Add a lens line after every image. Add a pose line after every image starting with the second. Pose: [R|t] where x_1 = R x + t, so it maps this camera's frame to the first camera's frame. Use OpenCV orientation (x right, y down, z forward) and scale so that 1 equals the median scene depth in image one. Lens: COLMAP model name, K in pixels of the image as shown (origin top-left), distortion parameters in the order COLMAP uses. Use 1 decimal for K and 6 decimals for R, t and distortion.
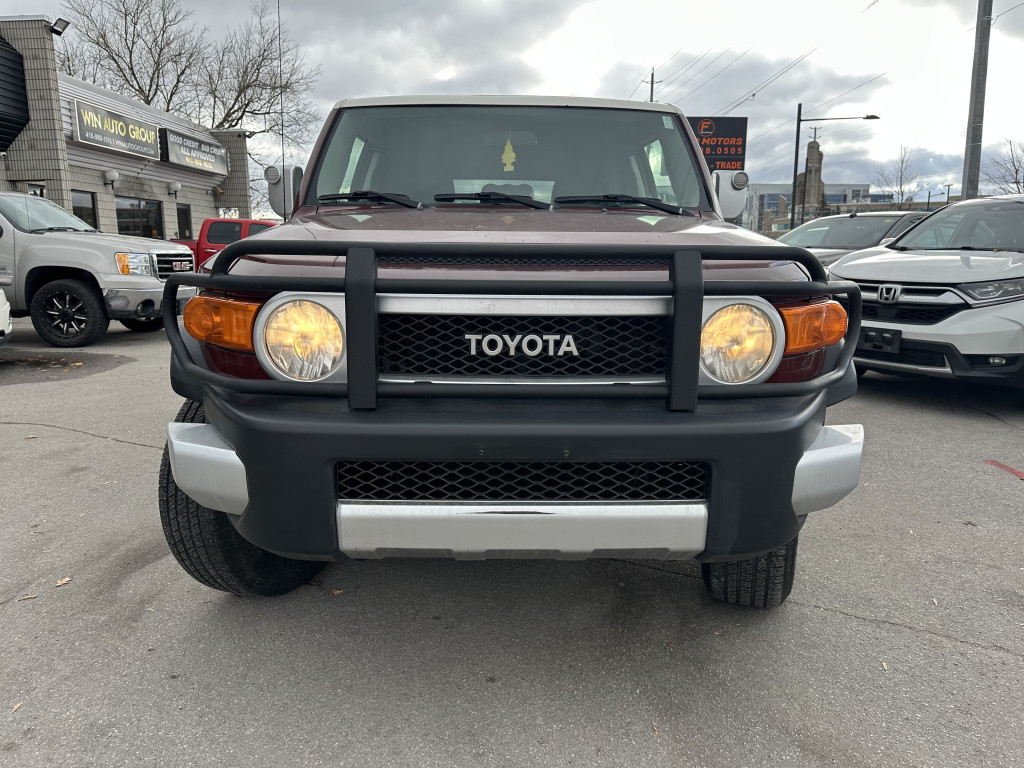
lens RADIAL K [[776.8, 0, 512.0], [0, 776.8, 384.0], [0, 0, 1]] dist [0.018235, -0.011583]
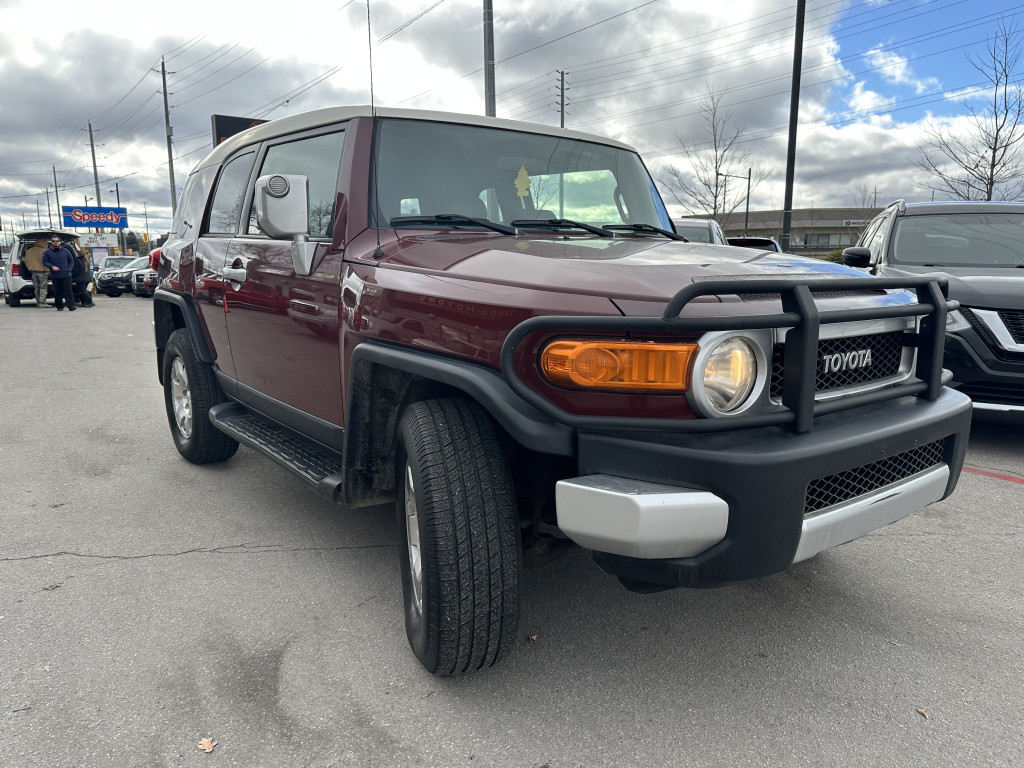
lens RADIAL K [[757.5, 0, 574.9], [0, 757.5, 381.3], [0, 0, 1]] dist [0.061495, -0.086836]
pose [[0.779539, -0.103225, 0.617789, -1.048075], [0.106582, 0.993803, 0.031564, -0.099655], [-0.617219, 0.041240, 0.785710, 0.319551]]
